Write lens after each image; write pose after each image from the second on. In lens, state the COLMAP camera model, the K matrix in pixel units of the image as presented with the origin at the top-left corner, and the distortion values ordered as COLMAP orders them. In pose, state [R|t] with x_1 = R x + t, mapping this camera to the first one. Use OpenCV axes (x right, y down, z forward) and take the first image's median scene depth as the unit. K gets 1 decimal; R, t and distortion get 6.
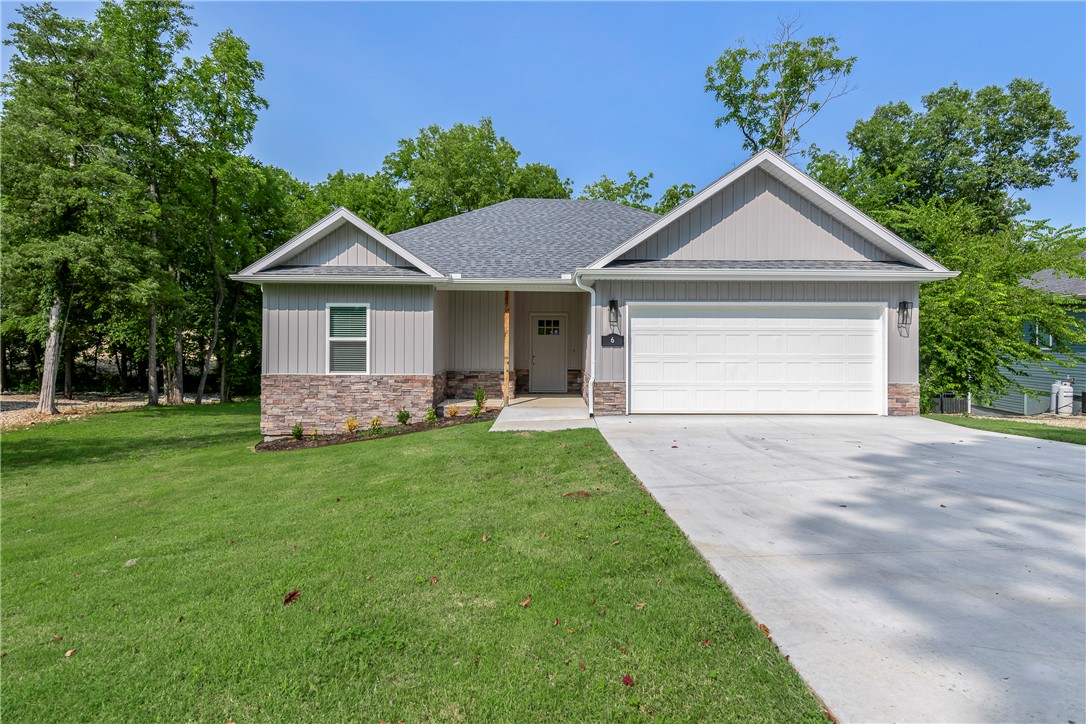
lens RADIAL K [[549.2, 0, 542.8], [0, 549.2, 352.0], [0, 0, 1]] dist [0.004260, -0.001332]
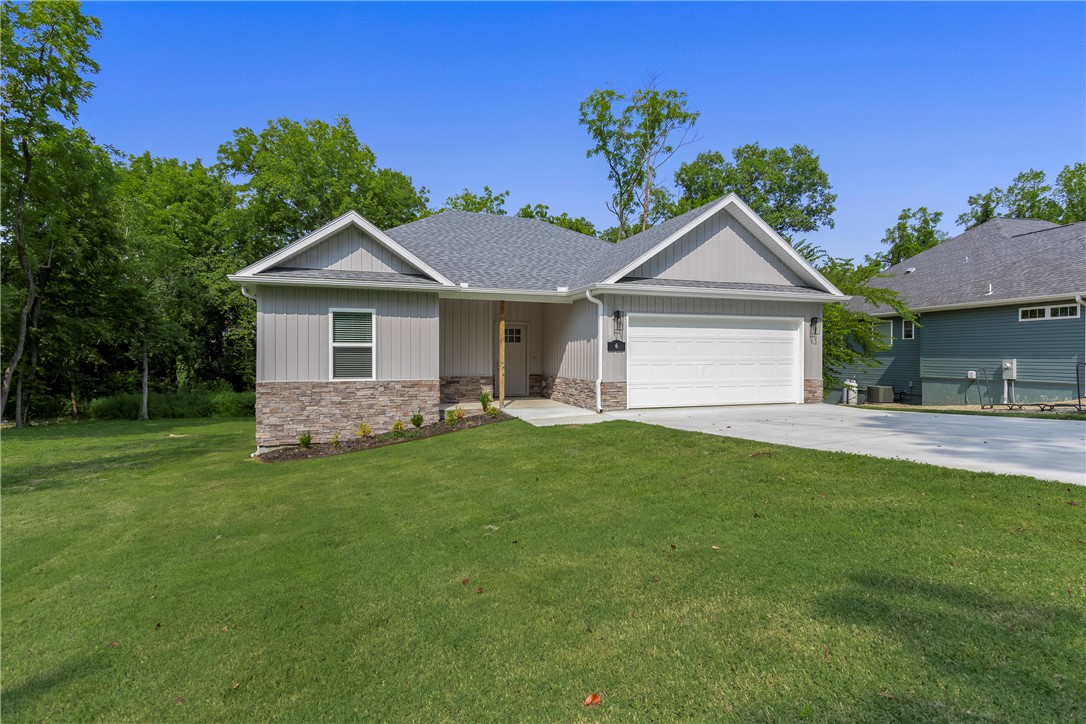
lens RADIAL K [[547.2, 0, 542.5], [0, 547.2, 366.9], [0, 0, 1]] dist [0.002839, 0.002160]
pose [[0.947497, -0.009565, 0.319623, -0.327151], [0.007793, 0.999946, 0.006823, 0.011703], [-0.319671, -0.003973, 0.947520, -0.039981]]
